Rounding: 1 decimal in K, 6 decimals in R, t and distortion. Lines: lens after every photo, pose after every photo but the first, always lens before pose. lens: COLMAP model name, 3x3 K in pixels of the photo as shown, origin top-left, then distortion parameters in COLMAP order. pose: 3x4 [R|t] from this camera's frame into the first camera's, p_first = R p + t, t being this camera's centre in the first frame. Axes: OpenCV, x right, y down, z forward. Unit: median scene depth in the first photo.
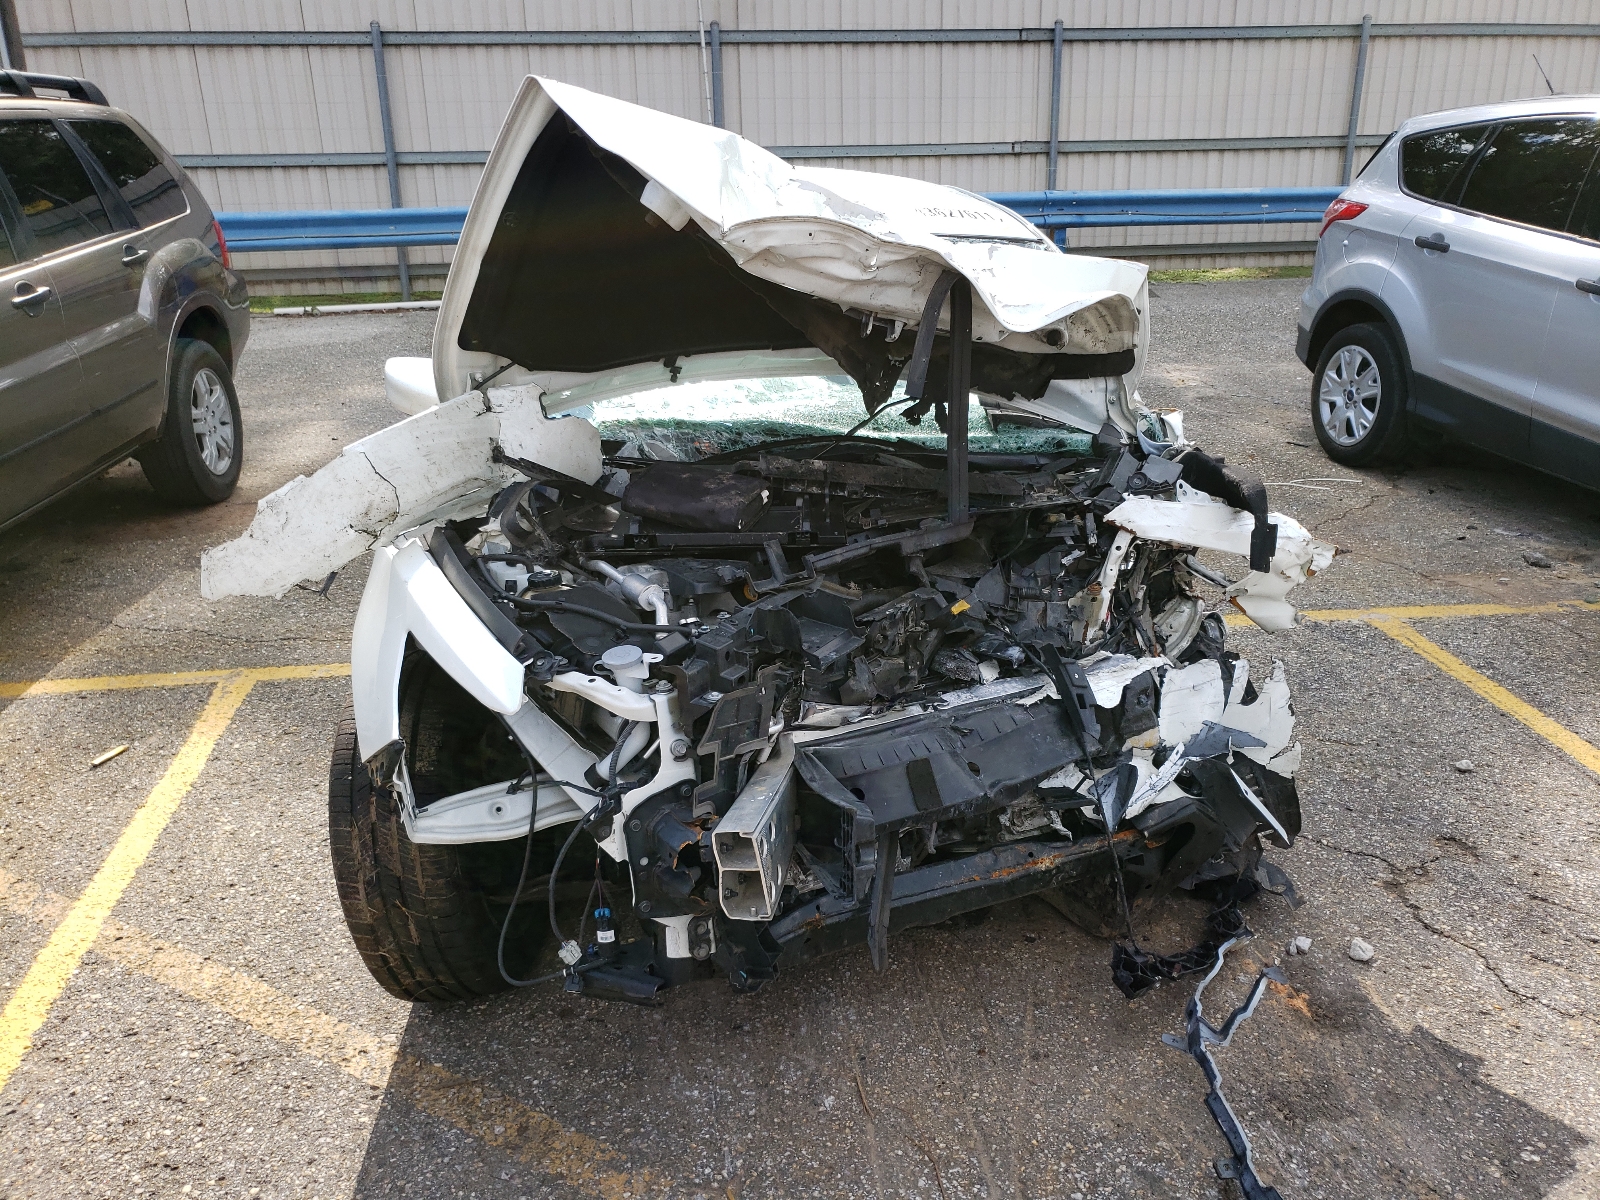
lens RADIAL K [[1231.3, 0, 800.0], [0, 1231.3, 600.0], [0, 0, 1]] dist [0.014607, 0.005014]
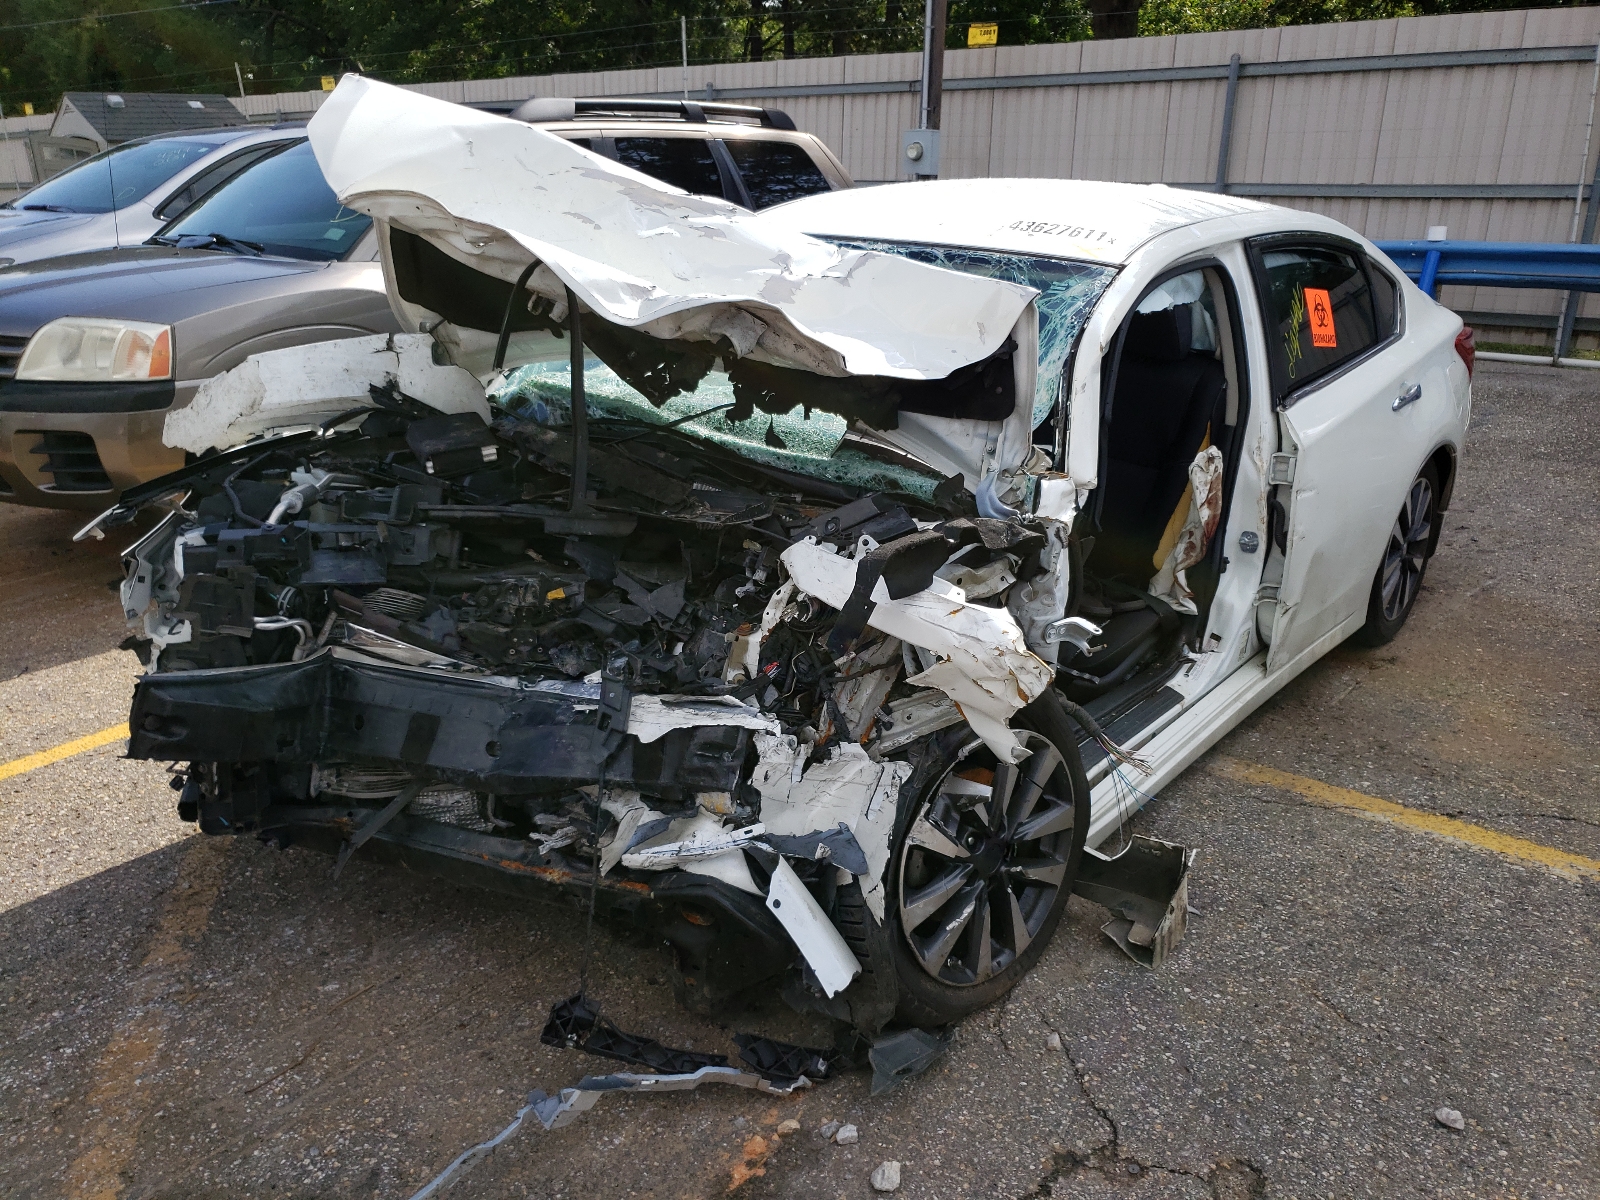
lens RADIAL K [[1231.3, 0, 800.0], [0, 1231.3, 600.0], [0, 0, 1]] dist [0.014607, 0.005014]
pose [[0.716159, 0.246517, -0.652951, 0.764162], [-0.264968, 0.961535, 0.072404, -0.095149], [0.645684, 0.121158, 0.753931, 0.315929]]
